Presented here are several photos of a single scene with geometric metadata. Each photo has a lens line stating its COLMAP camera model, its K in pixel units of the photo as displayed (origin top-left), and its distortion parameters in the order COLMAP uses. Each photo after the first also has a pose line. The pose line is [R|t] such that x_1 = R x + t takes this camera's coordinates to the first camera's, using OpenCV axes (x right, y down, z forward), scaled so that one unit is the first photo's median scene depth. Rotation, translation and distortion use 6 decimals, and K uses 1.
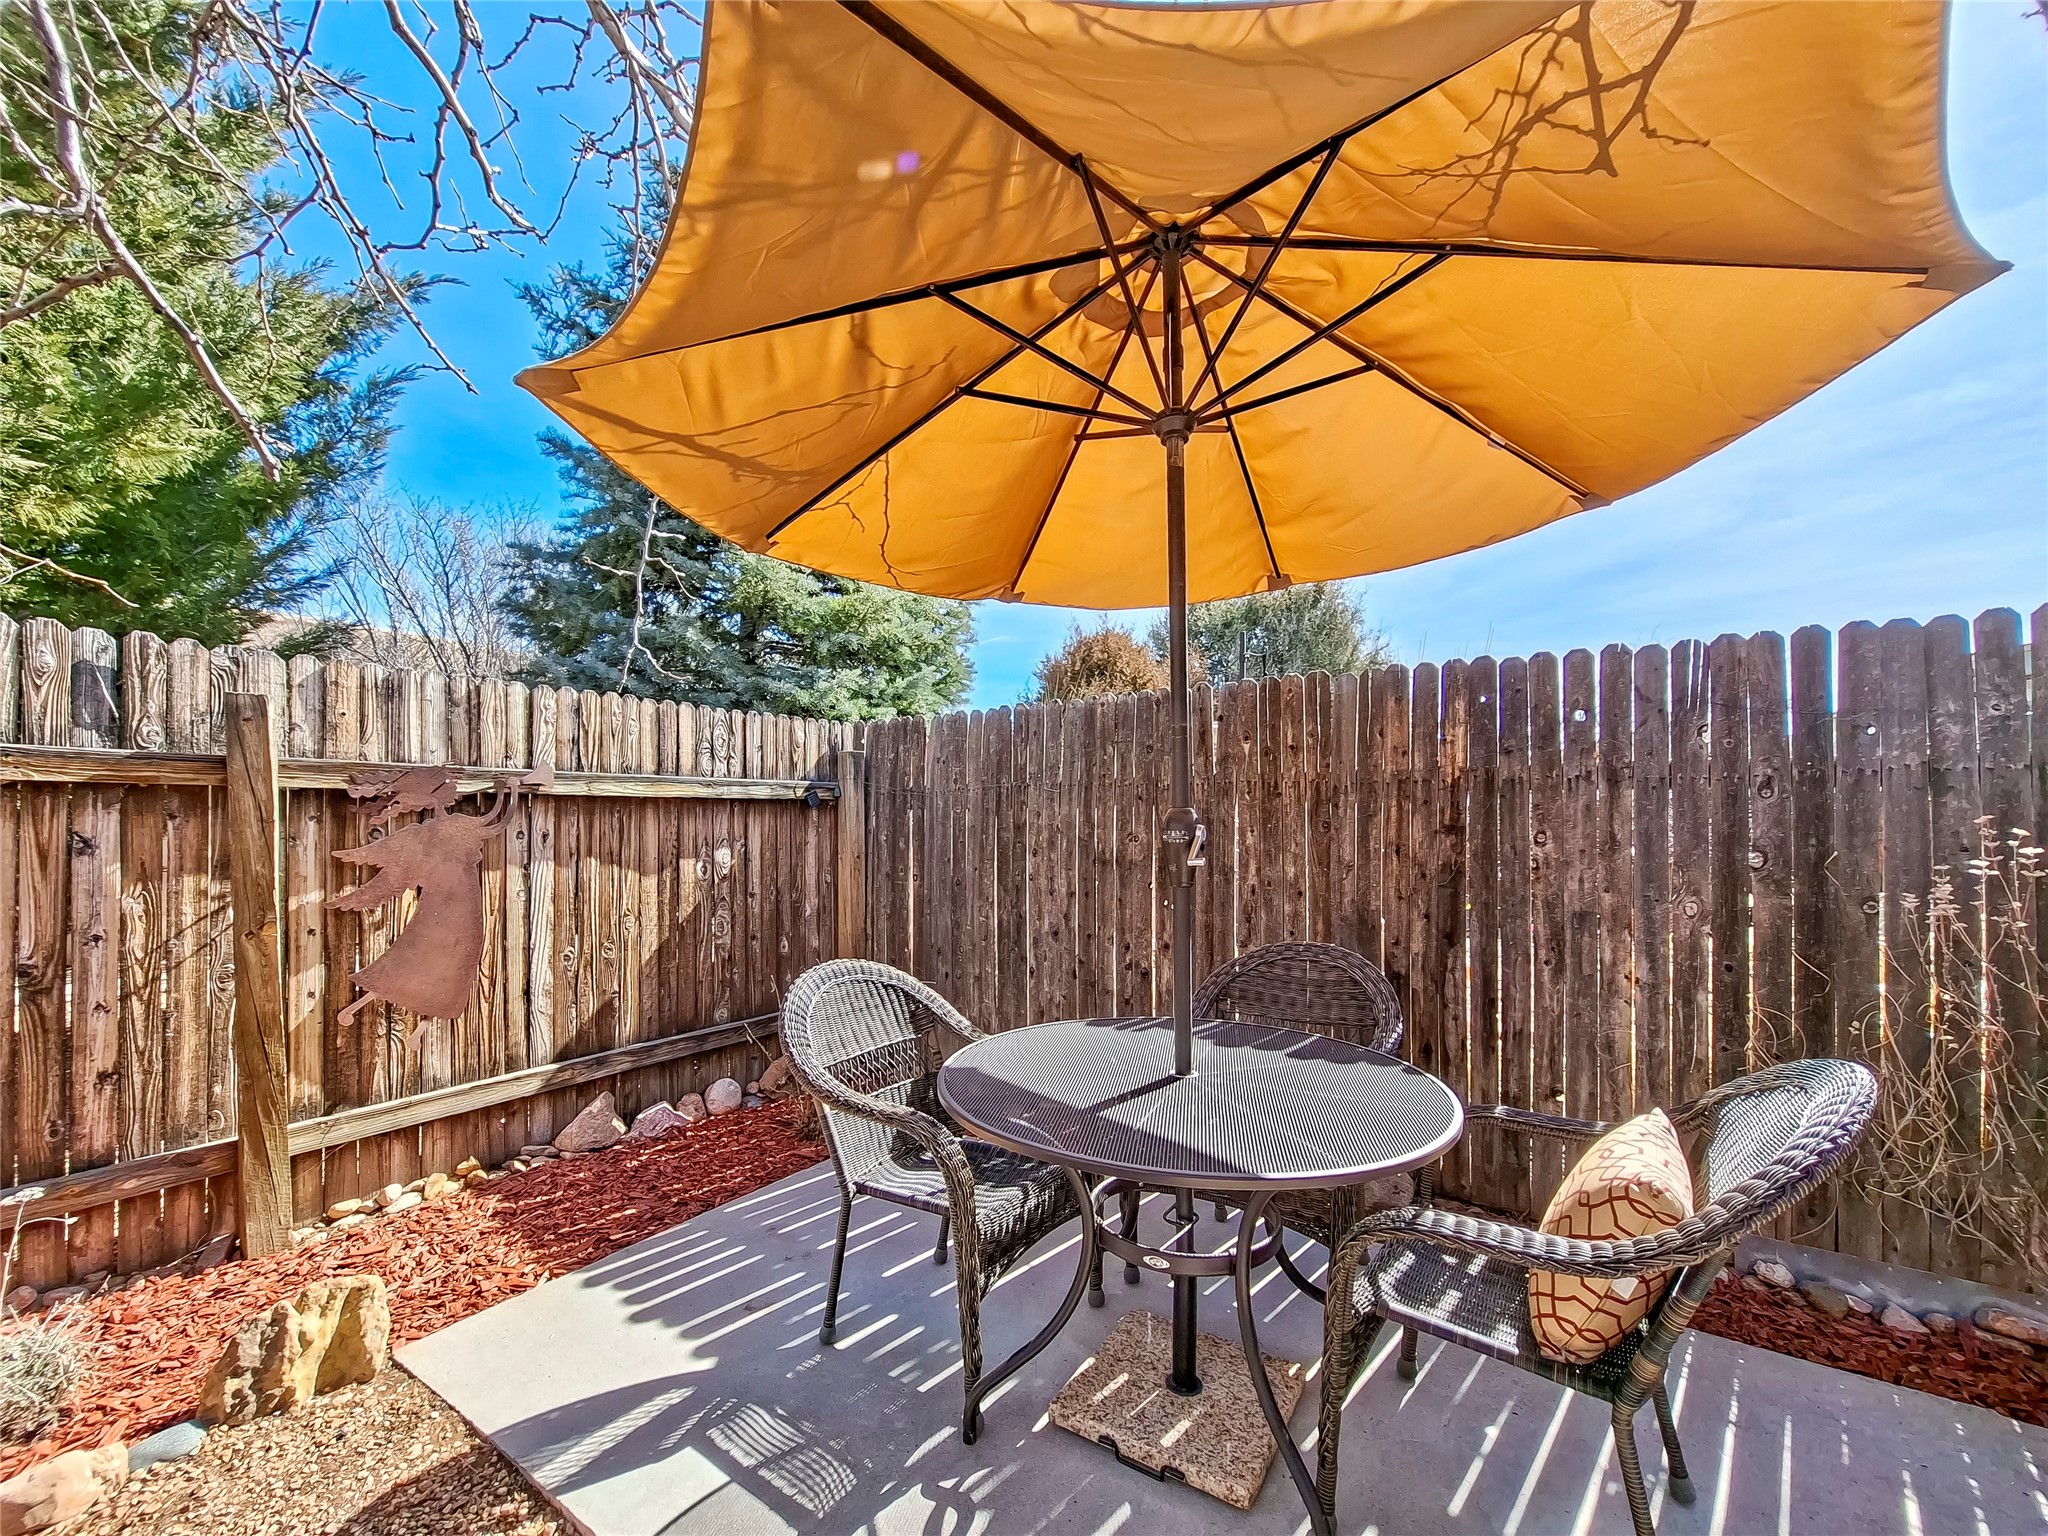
lens RADIAL K [[868.5, 0, 1005.4], [0, 868.5, 834.9], [0, 0, 1]] dist [-0.001106, -0.000116]
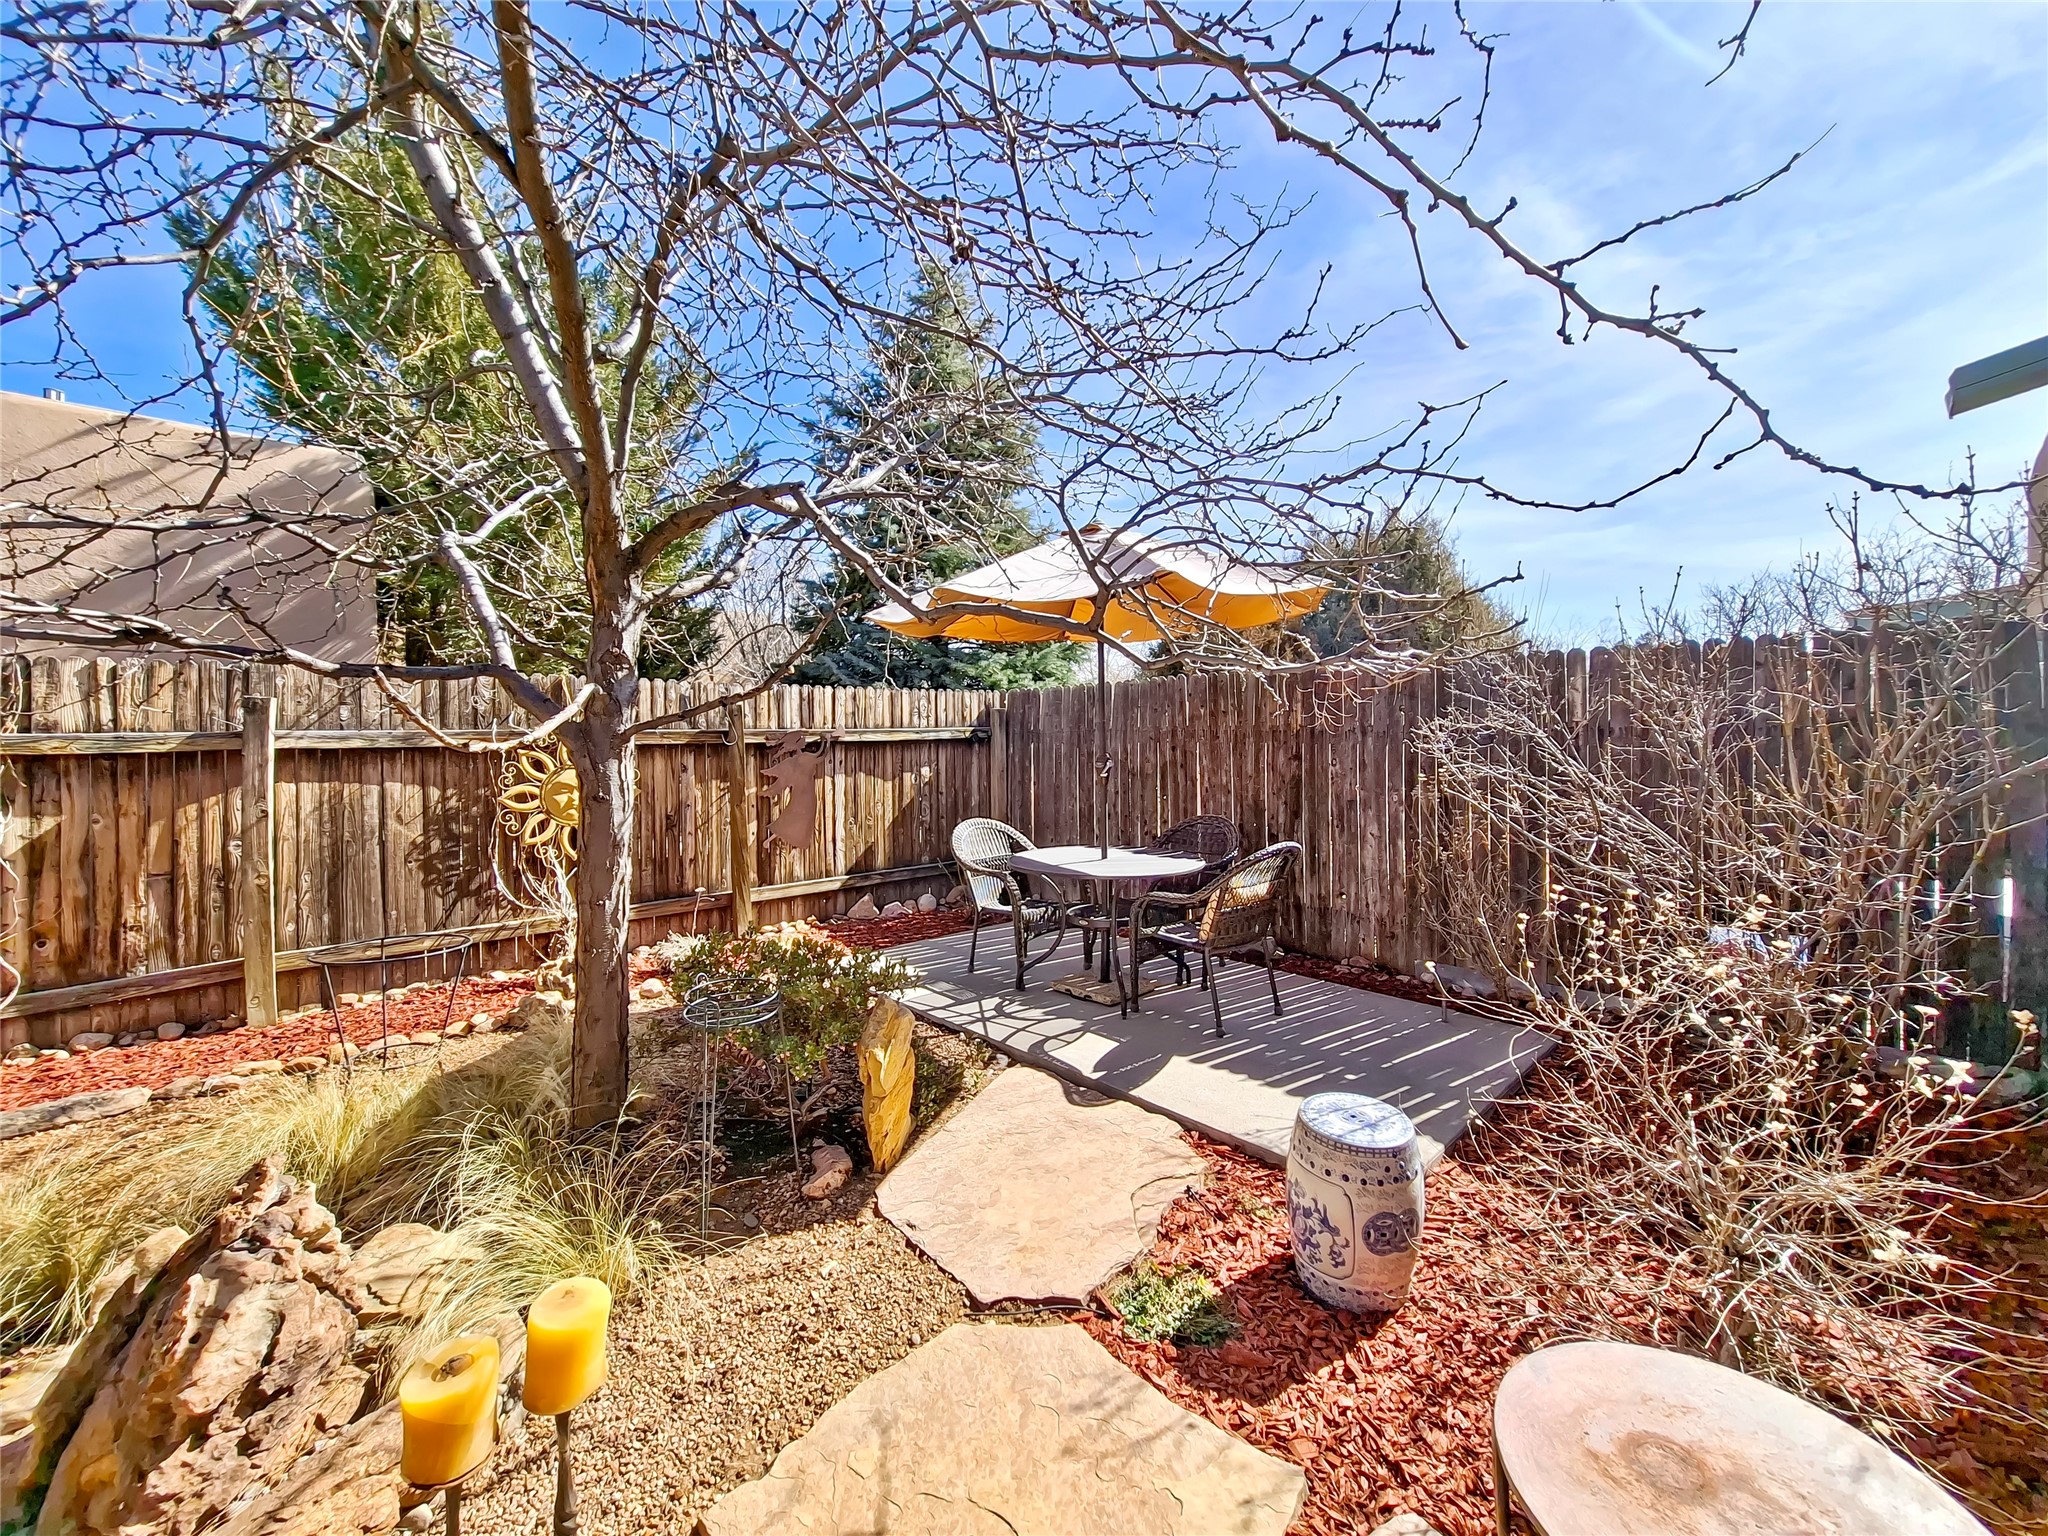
lens RADIAL K [[836.9, 0, 1024.0], [0, 836.9, 768.0], [0, 0, 1]] dist [-0.000293, -0.000029]
pose [[0.981852, -0.002468, -0.189632, 0.252573], [0.006941, 0.999713, 0.022924, -0.026437], [0.189521, -0.023825, 0.981588, -0.821213]]
